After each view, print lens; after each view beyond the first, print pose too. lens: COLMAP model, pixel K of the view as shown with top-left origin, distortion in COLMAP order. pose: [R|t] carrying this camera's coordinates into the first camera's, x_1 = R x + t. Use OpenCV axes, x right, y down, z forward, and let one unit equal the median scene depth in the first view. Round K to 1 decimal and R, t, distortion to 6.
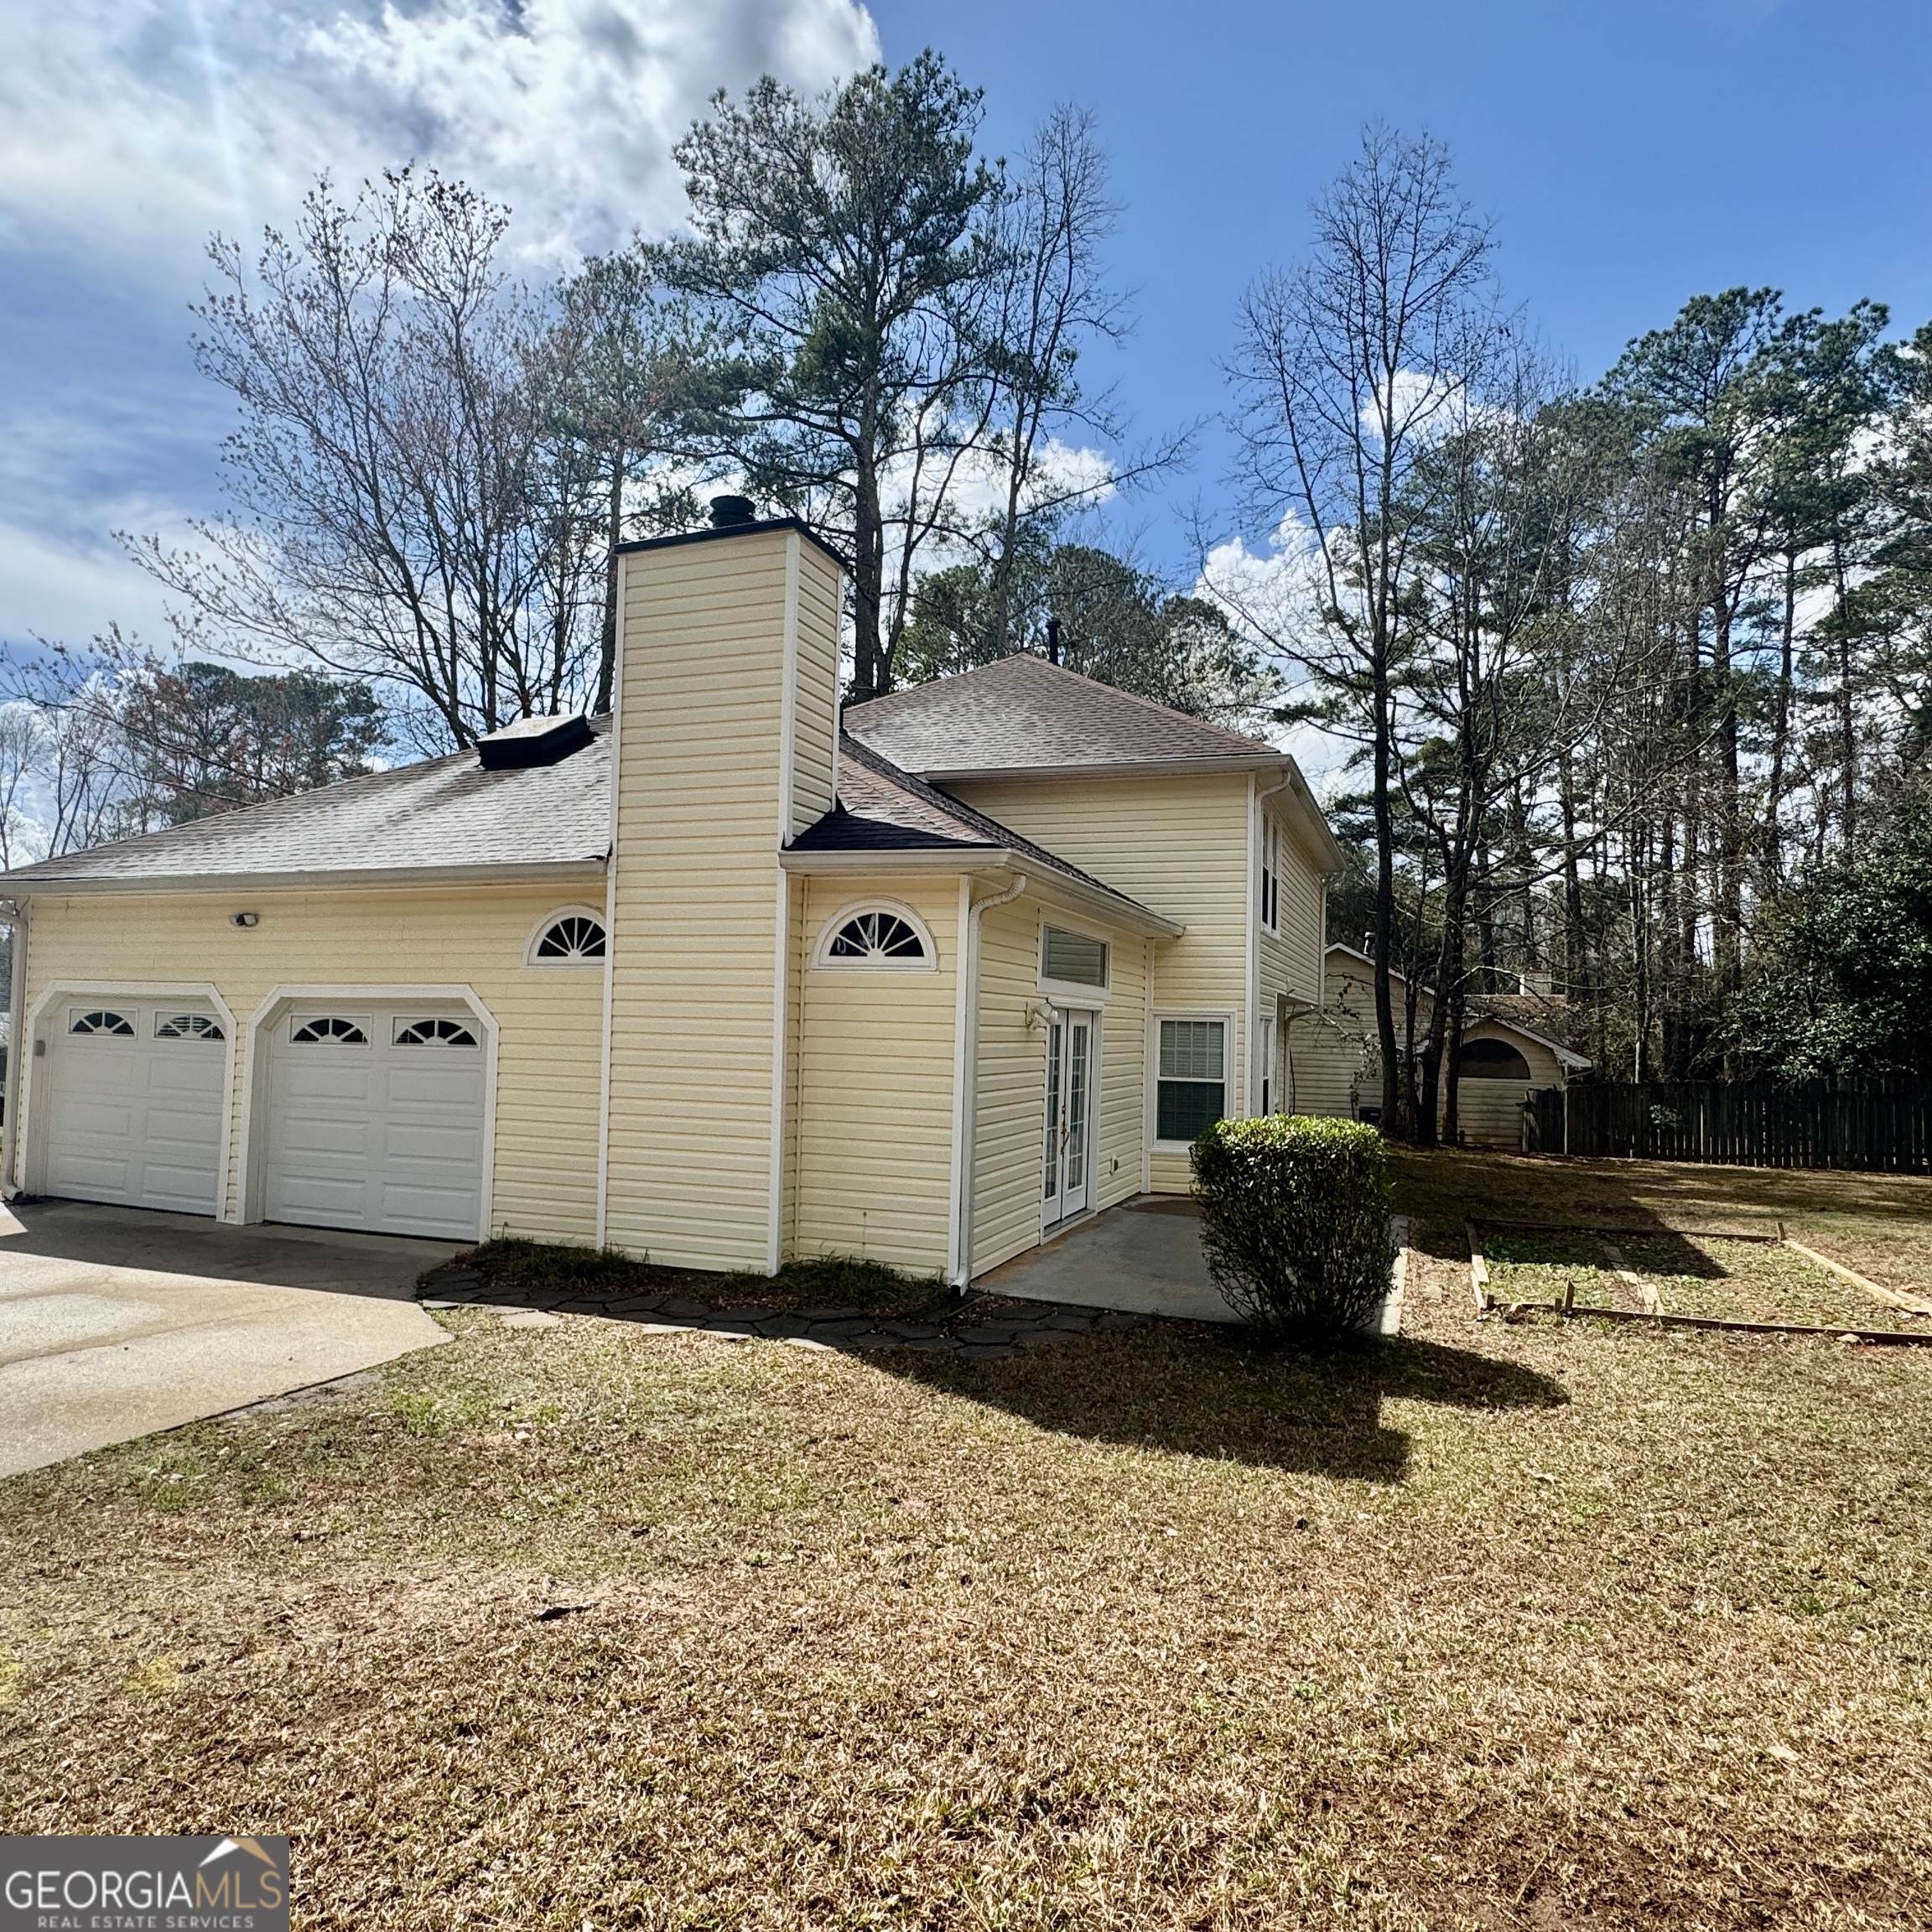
lens RADIAL K [[1247.9, 0, 966.0], [0, 1247.9, 966.0], [0, 0, 1]] dist [-0.004493, -0.002929]
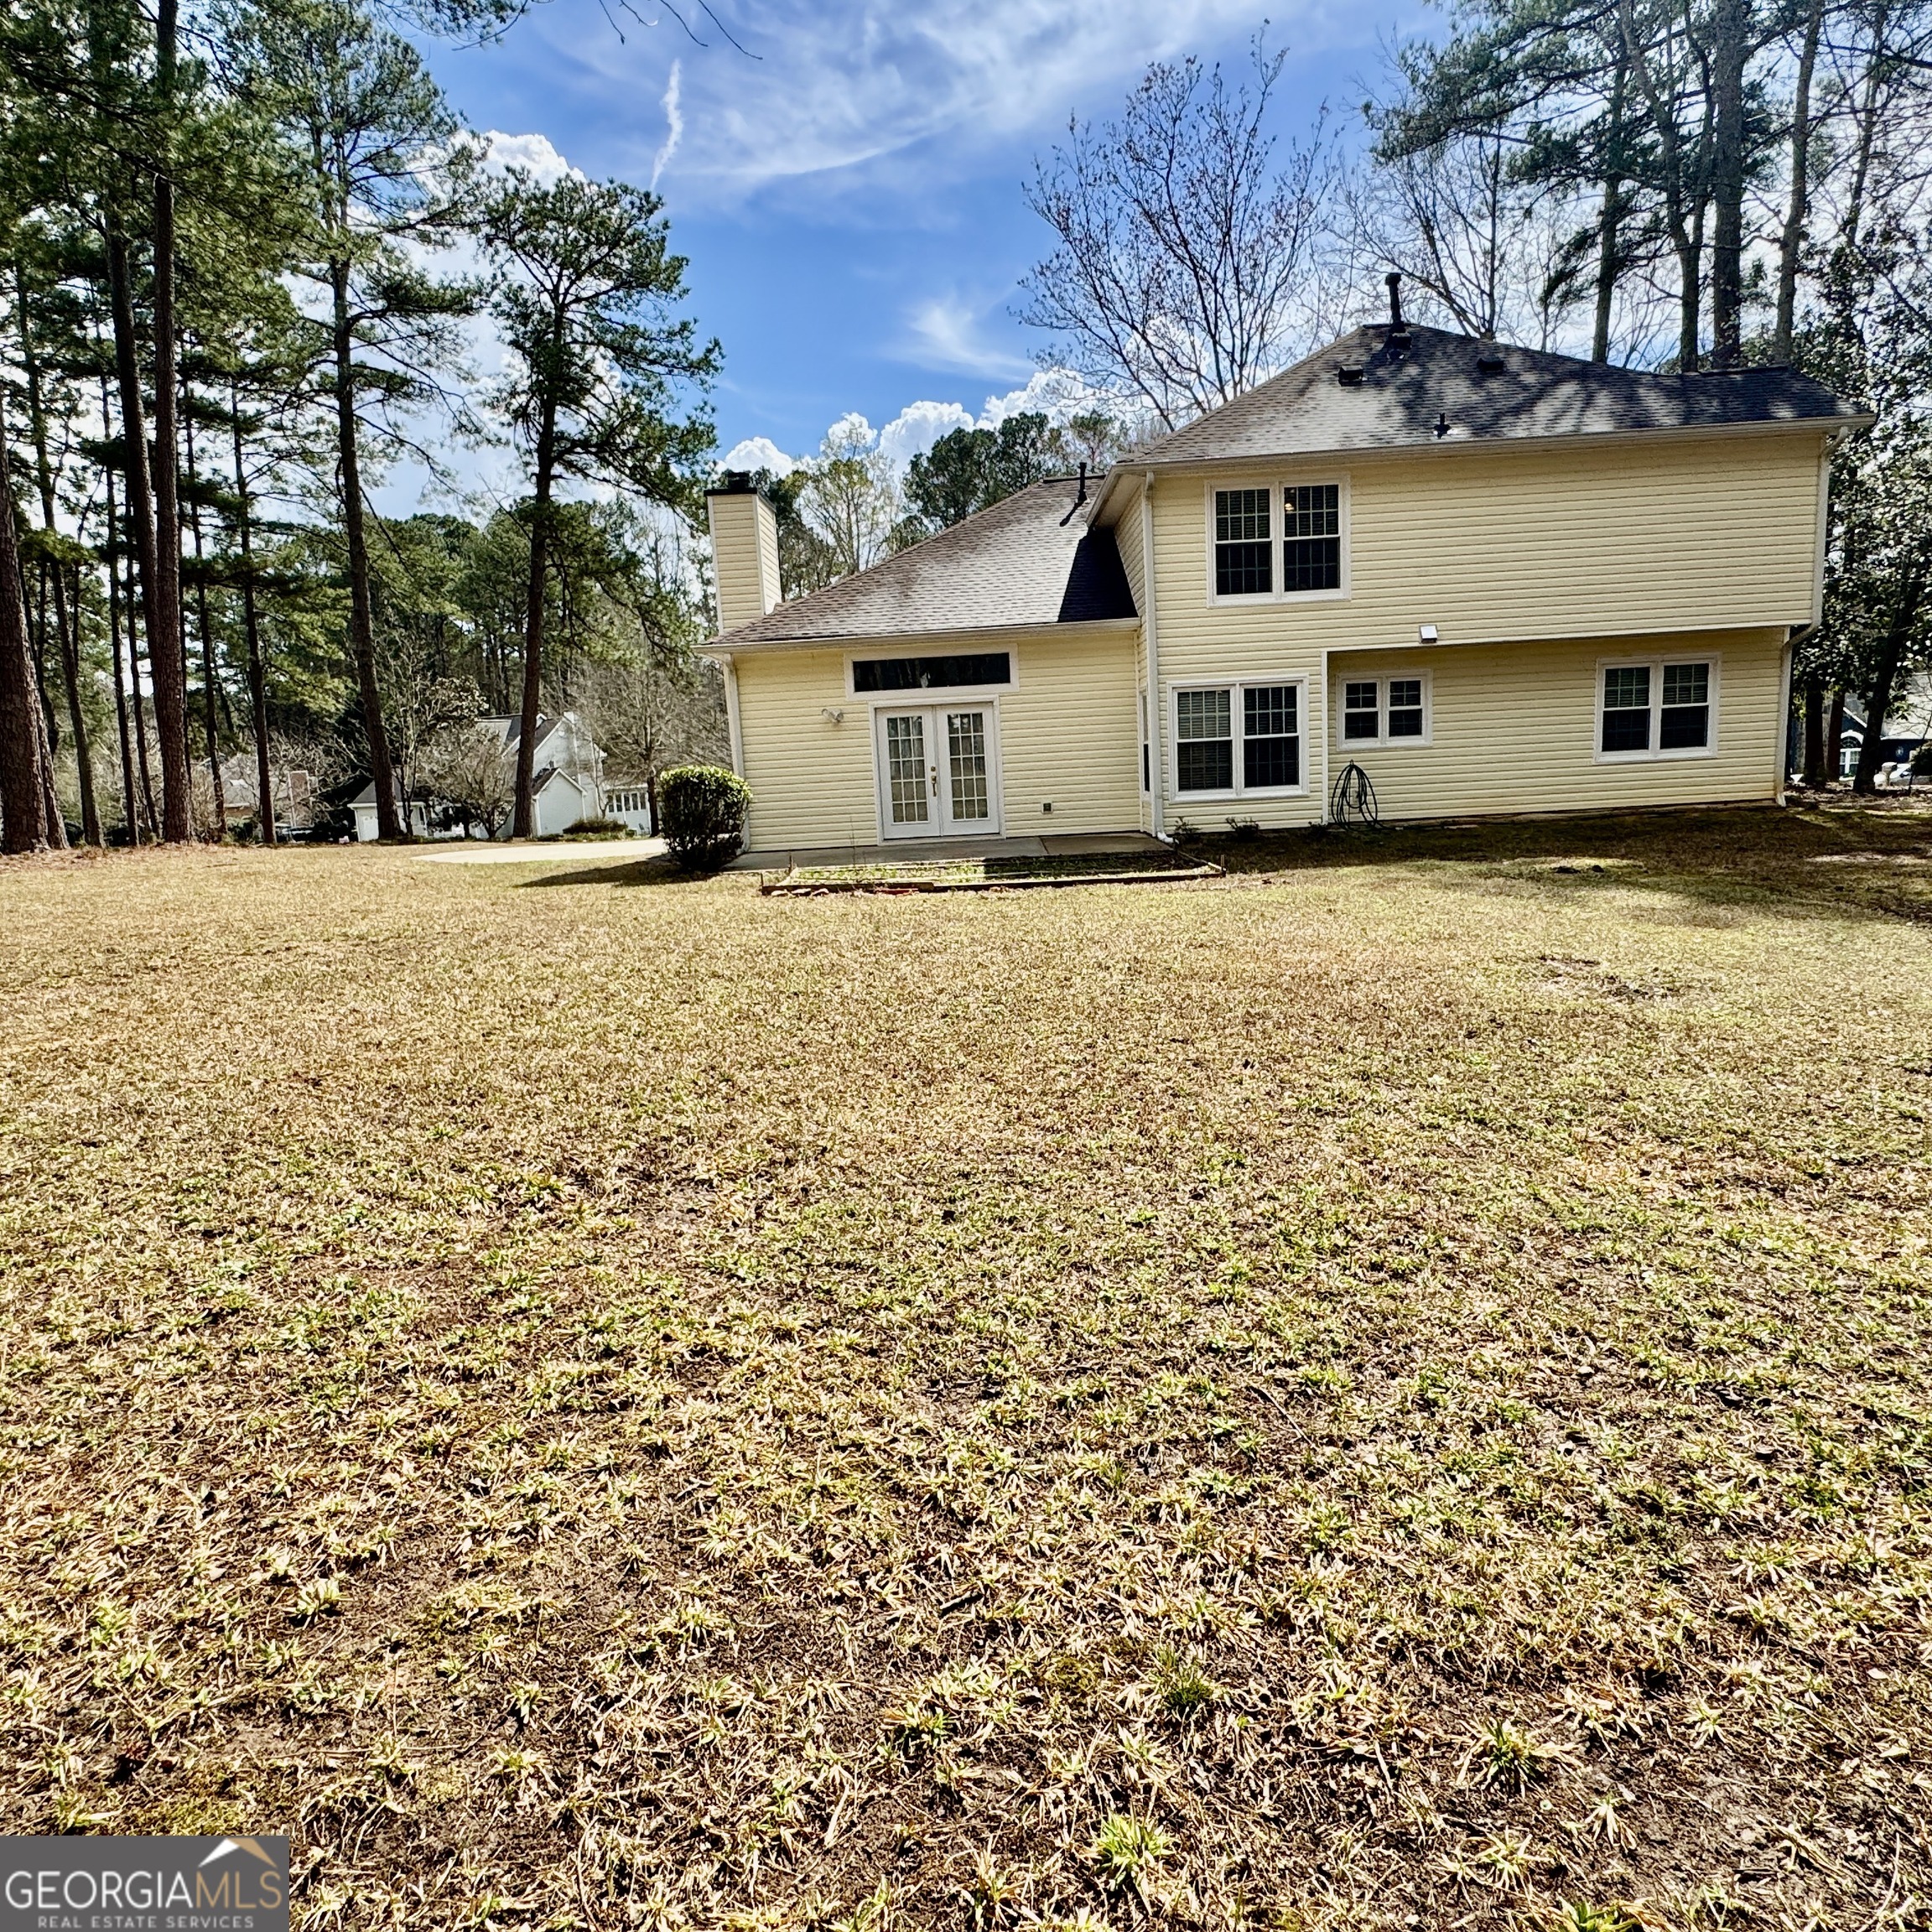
lens RADIAL K [[1247.9, 0, 966.0], [0, 1247.9, 966.0], [0, 0, 1]] dist [-0.004493, -0.002929]
pose [[0.325934, 0.120194, -0.937721, 1.659395], [0.113458, 0.979743, 0.165016, 0.108232], [0.938560, -0.160176, 0.305695, 0.539372]]
